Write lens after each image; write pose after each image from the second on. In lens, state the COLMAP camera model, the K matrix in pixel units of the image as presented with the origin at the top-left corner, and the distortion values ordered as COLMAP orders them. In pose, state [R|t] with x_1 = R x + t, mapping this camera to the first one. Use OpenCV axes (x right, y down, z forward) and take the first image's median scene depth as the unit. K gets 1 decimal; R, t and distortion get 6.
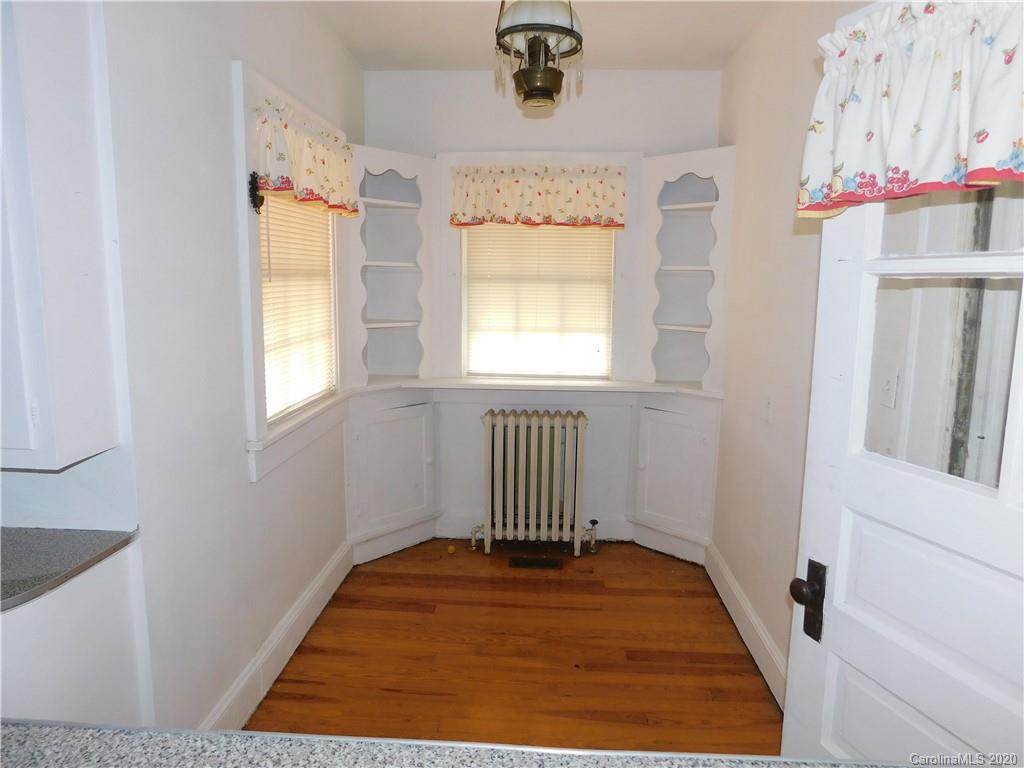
lens RADIAL K [[680.5, 0, 512.0], [0, 680.5, 384.0], [0, 0, 1]] dist [-0.067467, 0.058620]
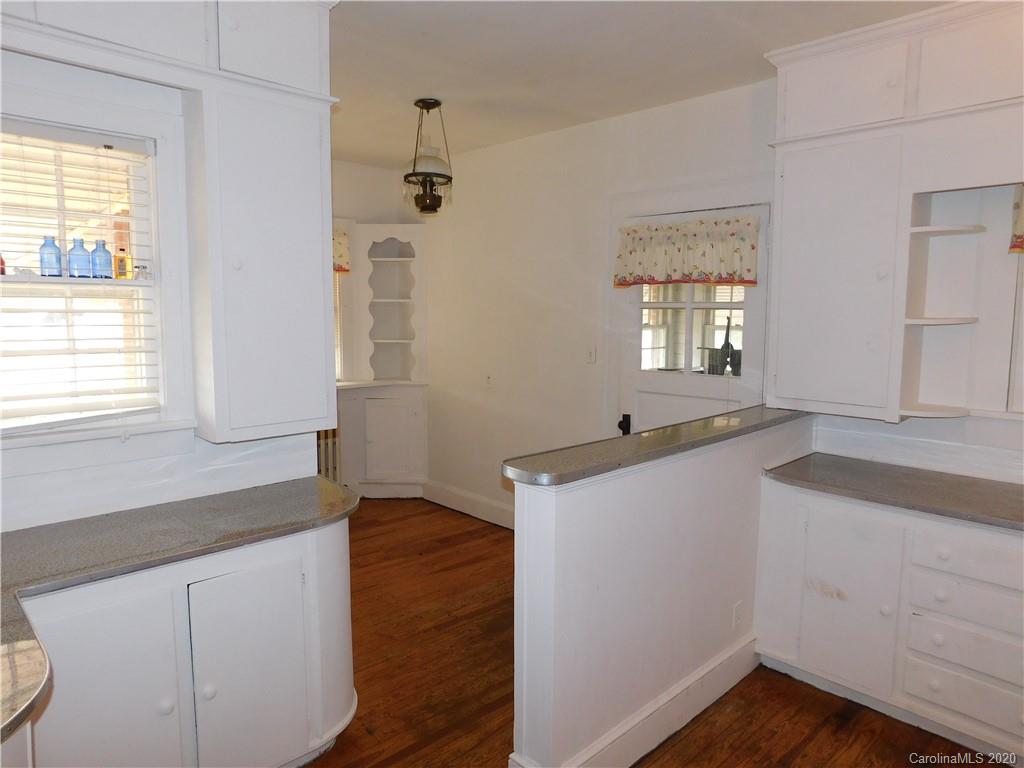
lens RADIAL K [[680.5, 0, 512.0], [0, 680.5, 384.0], [0, 0, 1]] dist [-0.067467, 0.058620]
pose [[0.685288, -0.093308, 0.722270, -0.666021], [0.117144, 0.992967, 0.017132, 0.016905], [-0.718789, 0.072869, 0.691399, -0.213157]]
